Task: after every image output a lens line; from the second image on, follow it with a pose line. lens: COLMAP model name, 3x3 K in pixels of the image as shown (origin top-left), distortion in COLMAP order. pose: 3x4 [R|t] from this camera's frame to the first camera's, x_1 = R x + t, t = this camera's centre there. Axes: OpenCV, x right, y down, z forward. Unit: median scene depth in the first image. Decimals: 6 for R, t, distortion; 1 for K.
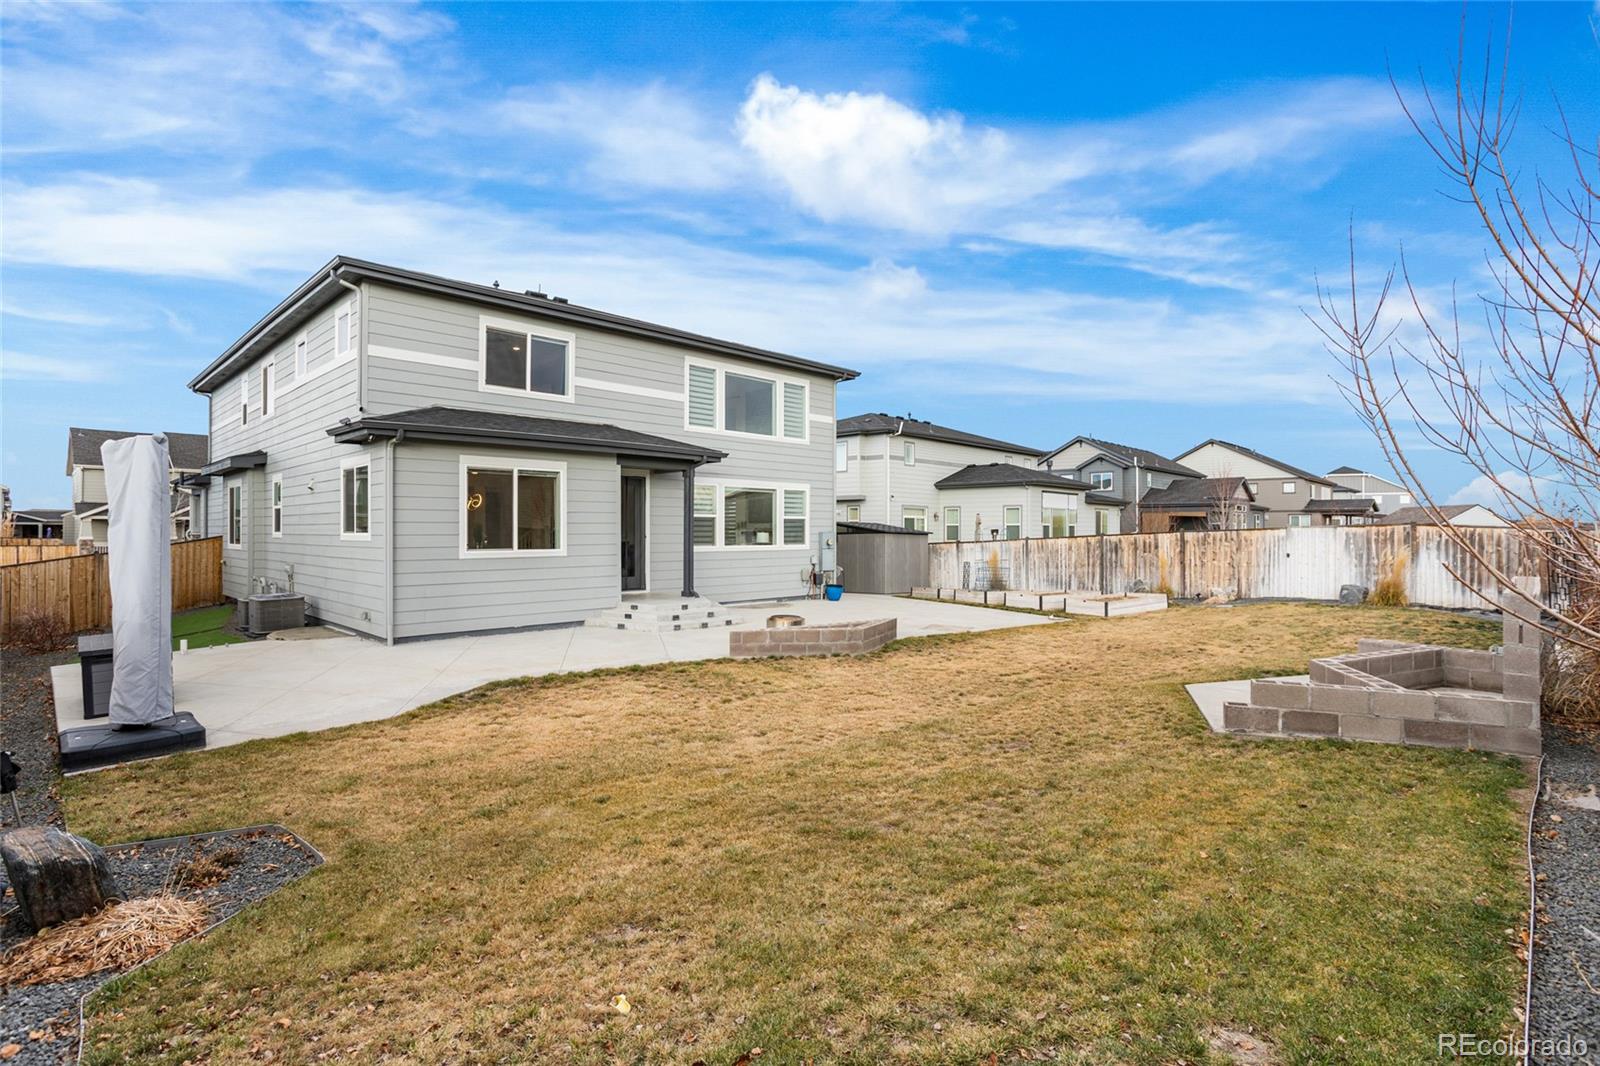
lens RADIAL K [[769.4, 0, 797.6], [0, 769.4, 529.4], [0, 0, 1]] dist [0.000412, 0.000119]
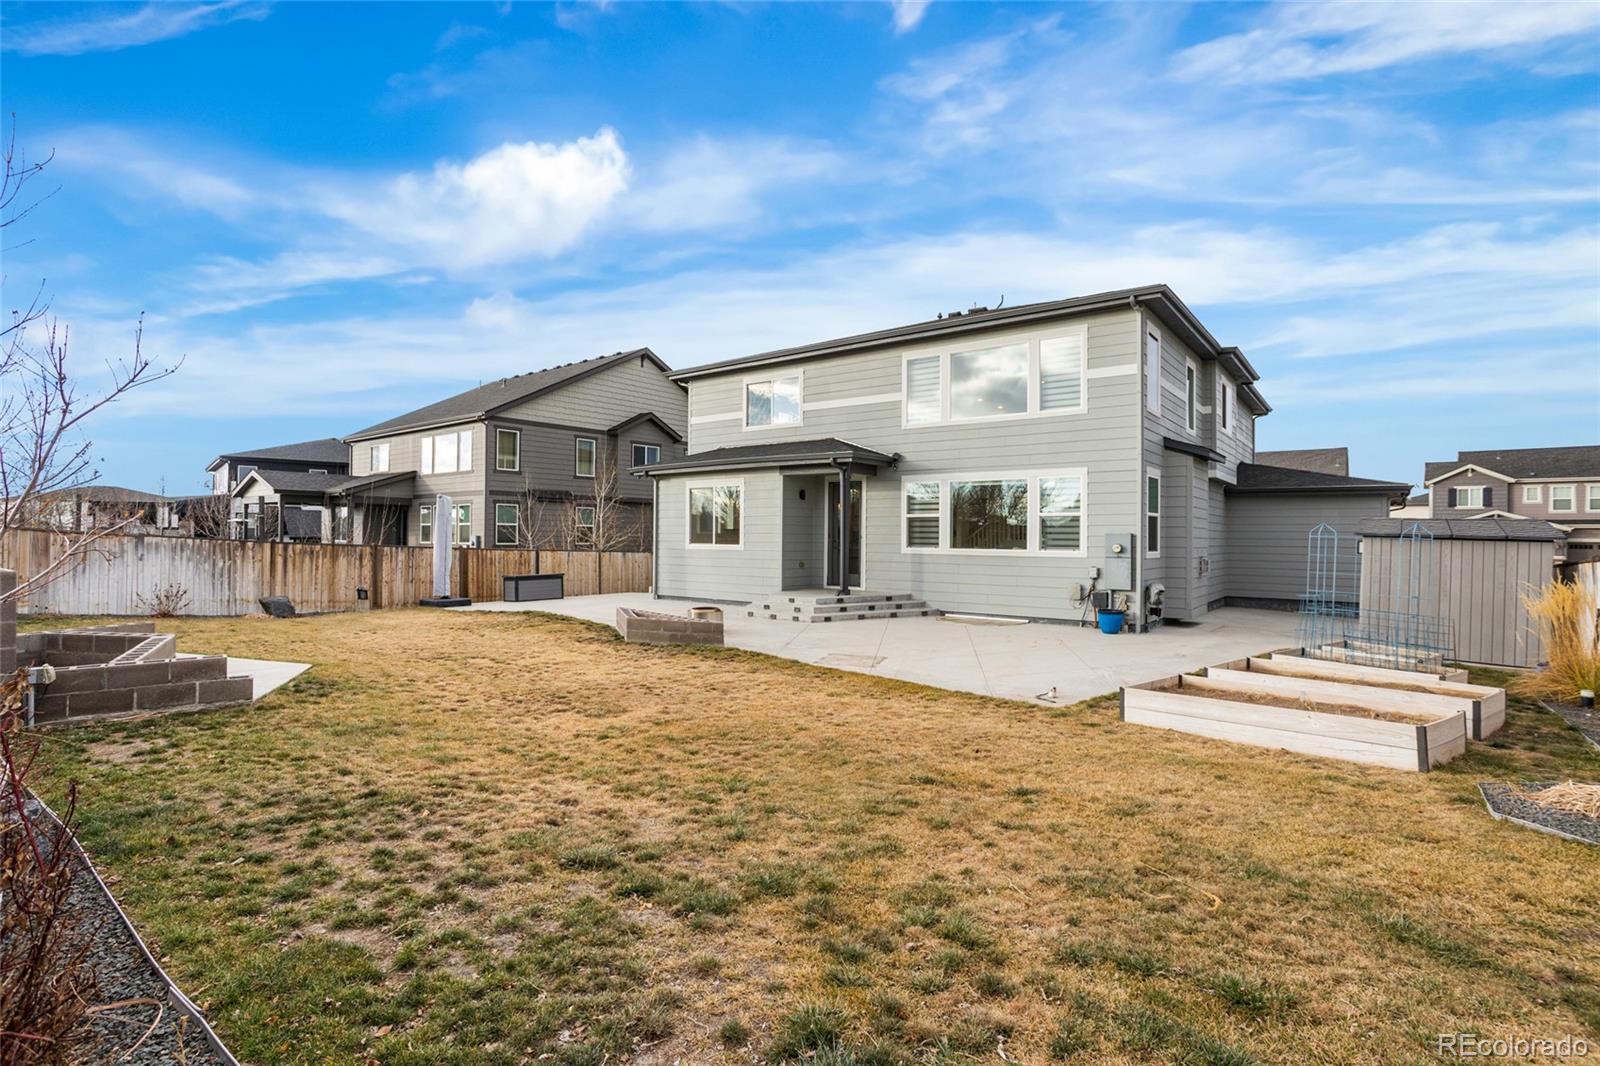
lens RADIAL K [[768.6, 0, 804.1], [0, 768.6, 530.4], [0, 0, 1]] dist [-0.017335, 0.000419]
pose [[0.137862, -0.005879, -0.990434, 0.785330], [-0.005109, 0.999965, -0.006647, 0.007319], [0.990438, 0.005976, 0.137827, 0.724781]]
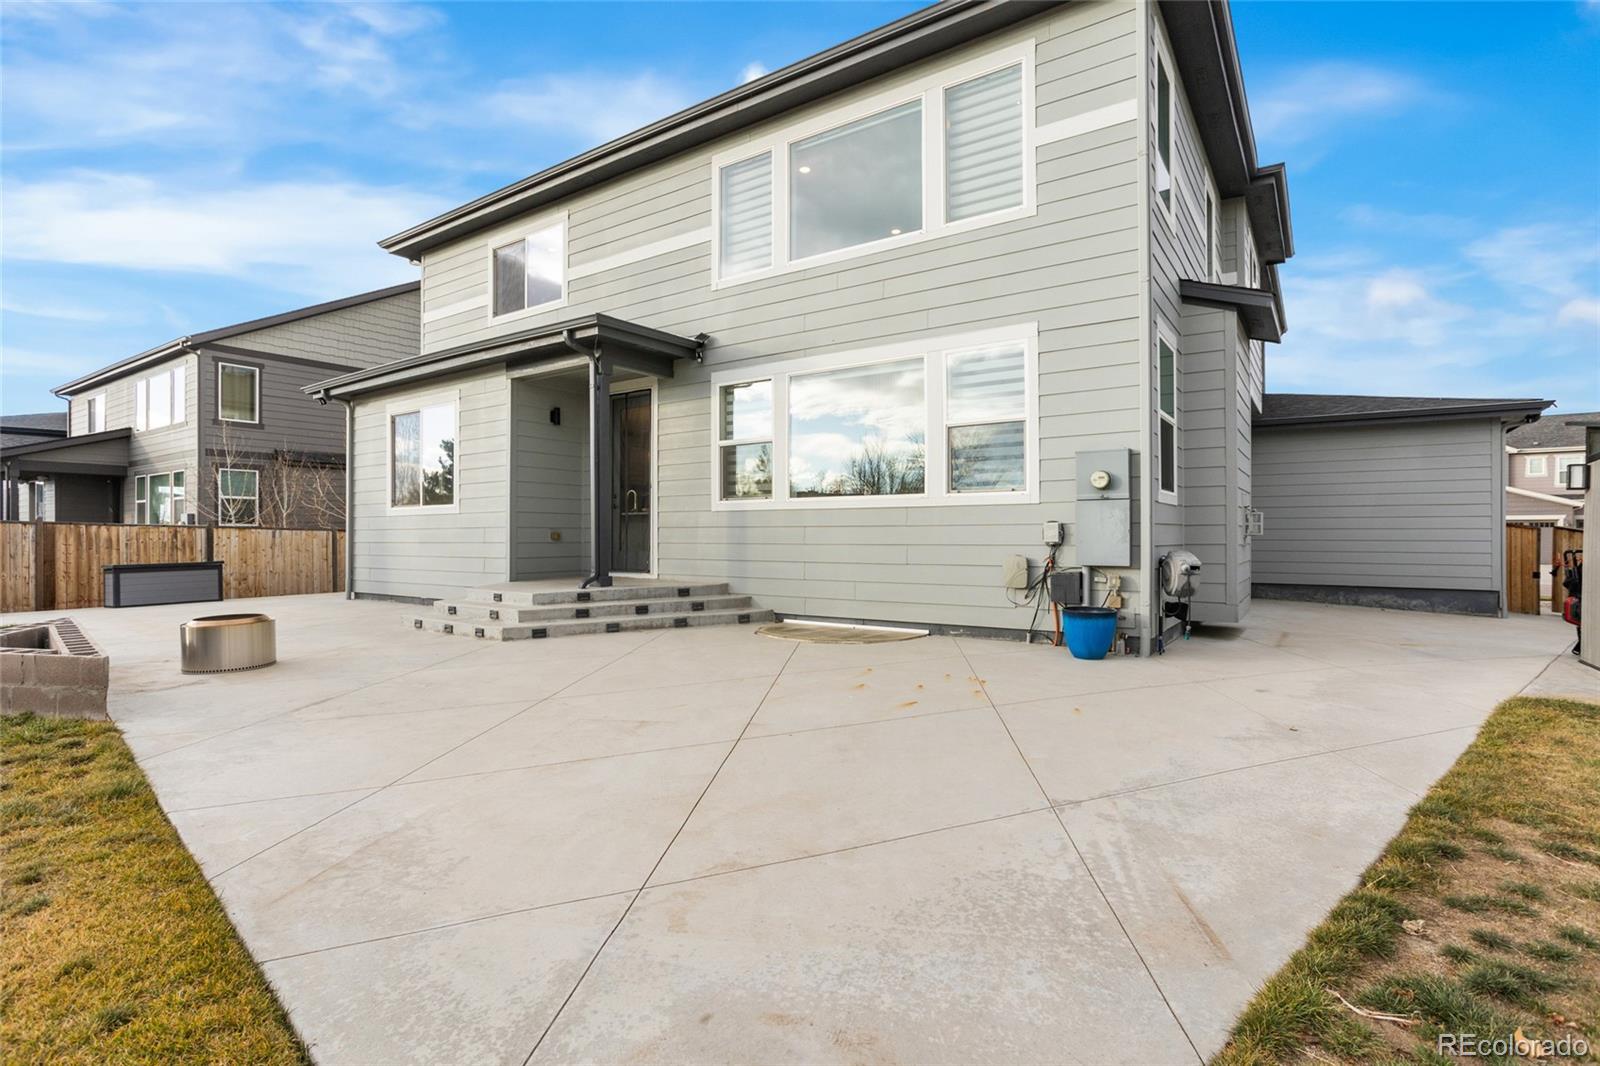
lens RADIAL K [[768.6, 0, 793.7], [0, 768.6, 532.8], [0, 0, 1]] dist [-0.017335, 0.000419]
pose [[0.177491, -0.000988, -0.984122, 0.395827], [0.006505, 0.999979, 0.000169, 0.043779], [0.984101, -0.006431, 0.177494, 0.935236]]
